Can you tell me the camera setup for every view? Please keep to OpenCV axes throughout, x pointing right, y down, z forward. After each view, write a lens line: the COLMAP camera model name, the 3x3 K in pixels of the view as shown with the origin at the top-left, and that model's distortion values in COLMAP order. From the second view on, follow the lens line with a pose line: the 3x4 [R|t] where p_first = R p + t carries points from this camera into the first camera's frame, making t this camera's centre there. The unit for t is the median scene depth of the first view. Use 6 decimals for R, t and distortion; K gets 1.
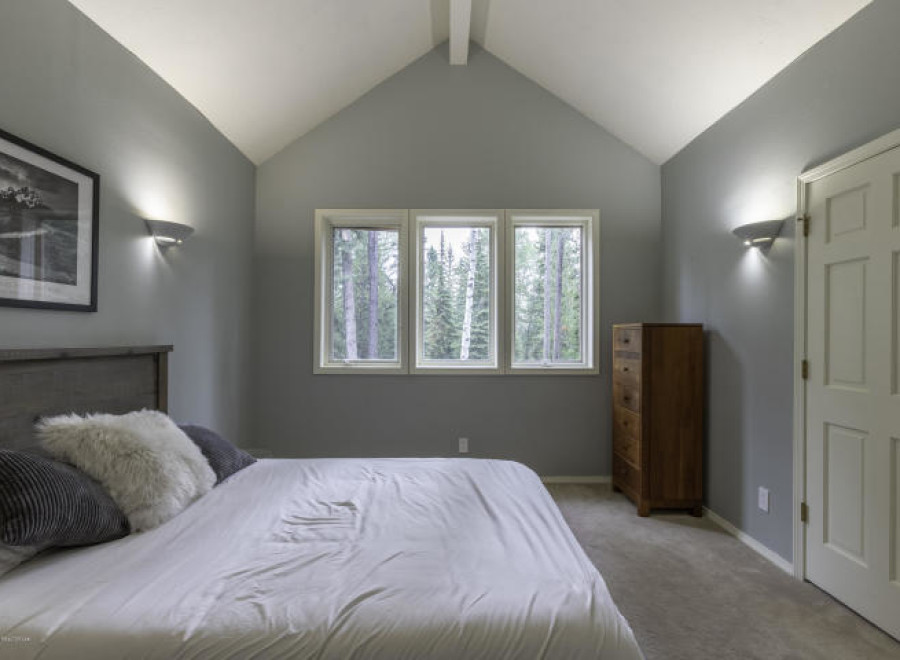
lens RADIAL K [[443.8, 0, 450.0], [0, 443.8, 330.0], [0, 0, 1]] dist [0.001034, 0.001049]
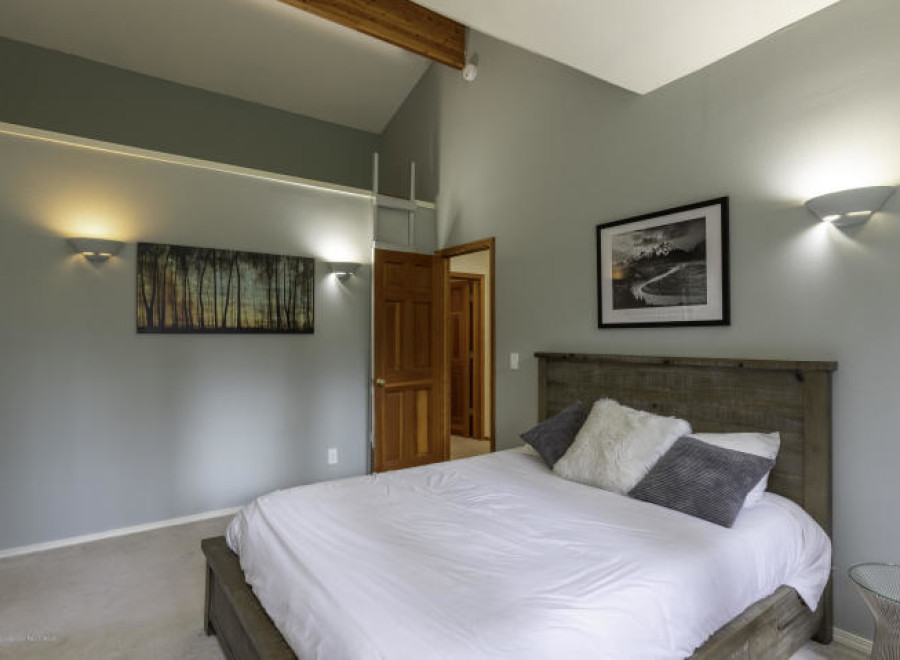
lens RADIAL K [[505.4, 0, 450.0], [0, 505.4, 330.0], [0, 0, 1]] dist [-0.002444, -0.000689]
pose [[-0.811752, -0.012603, -0.583867, 0.479207], [0.006891, 0.999491, -0.031156, 0.003658], [0.583962, -0.029315, -0.811251, 1.688335]]
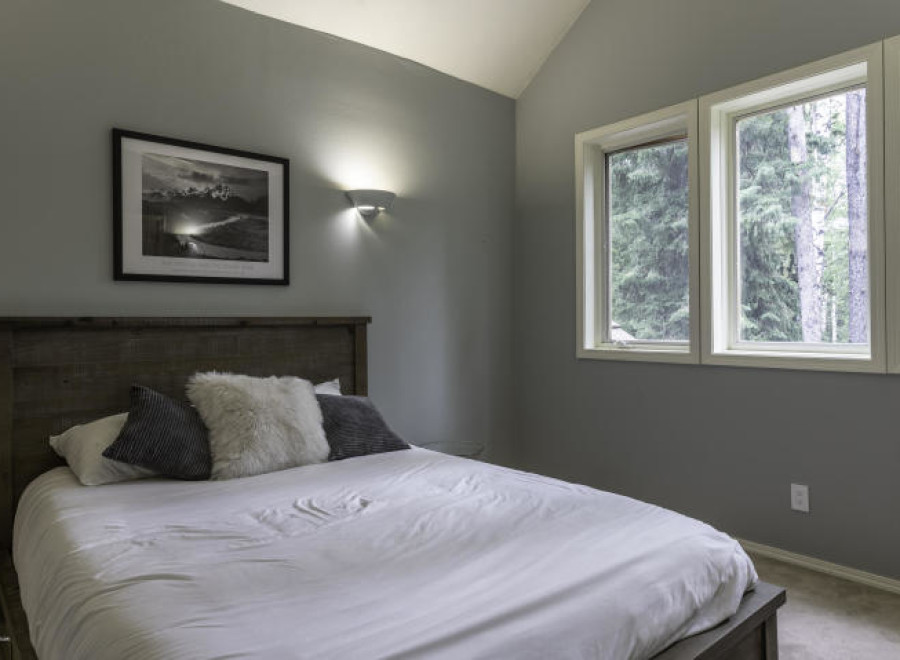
lens RADIAL K [[602.3, 0, 446.0], [0, 602.3, 310.1], [0, 0, 1]] dist [-0.000190, 0.002203]
pose [[0.647838, -0.022182, -0.761455, 0.613953], [0.023786, 0.999678, -0.008884, 0.045617], [0.761407, -0.012357, 0.648157, 0.353545]]
